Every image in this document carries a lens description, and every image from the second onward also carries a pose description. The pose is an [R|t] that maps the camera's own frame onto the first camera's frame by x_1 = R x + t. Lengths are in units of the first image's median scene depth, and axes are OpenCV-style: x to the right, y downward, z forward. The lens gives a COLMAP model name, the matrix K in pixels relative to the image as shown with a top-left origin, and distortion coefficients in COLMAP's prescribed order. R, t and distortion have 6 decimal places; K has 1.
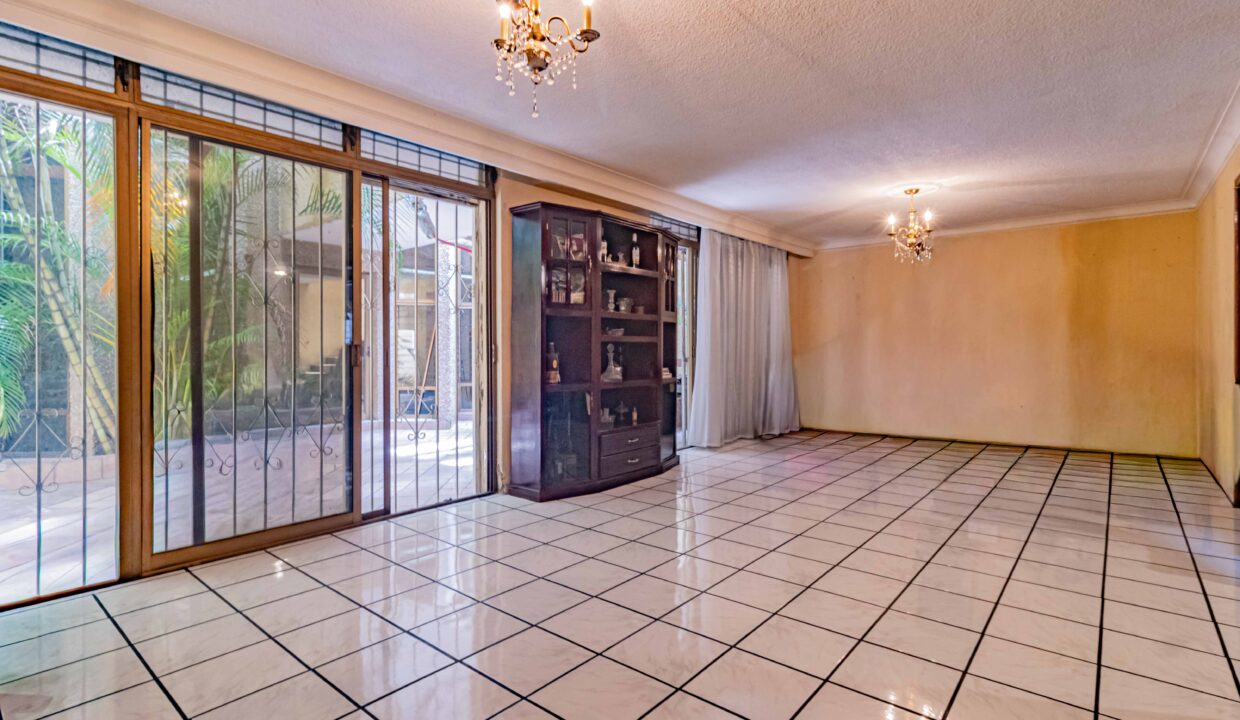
lens RADIAL K [[587.9, 0, 618.7], [0, 587.9, 351.9], [0, 0, 1]] dist [0.003050, 0.000465]
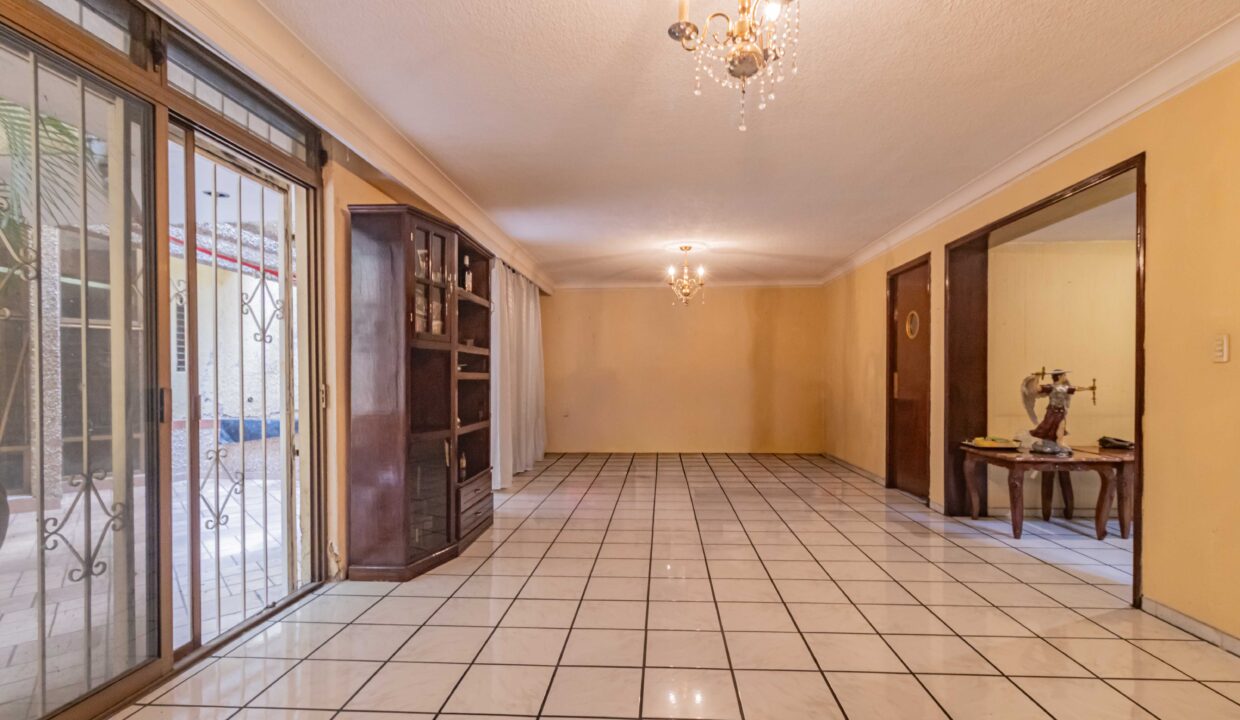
lens RADIAL K [[587.9, 0, 625.5], [0, 587.9, 388.1], [0, 0, 1]] dist [0.003050, 0.000465]
pose [[0.802948, -0.011305, 0.595941, -0.308413], [0.007600, 0.999933, 0.008729, -0.009769], [-0.596000, -0.002480, 0.802980, 0.152500]]
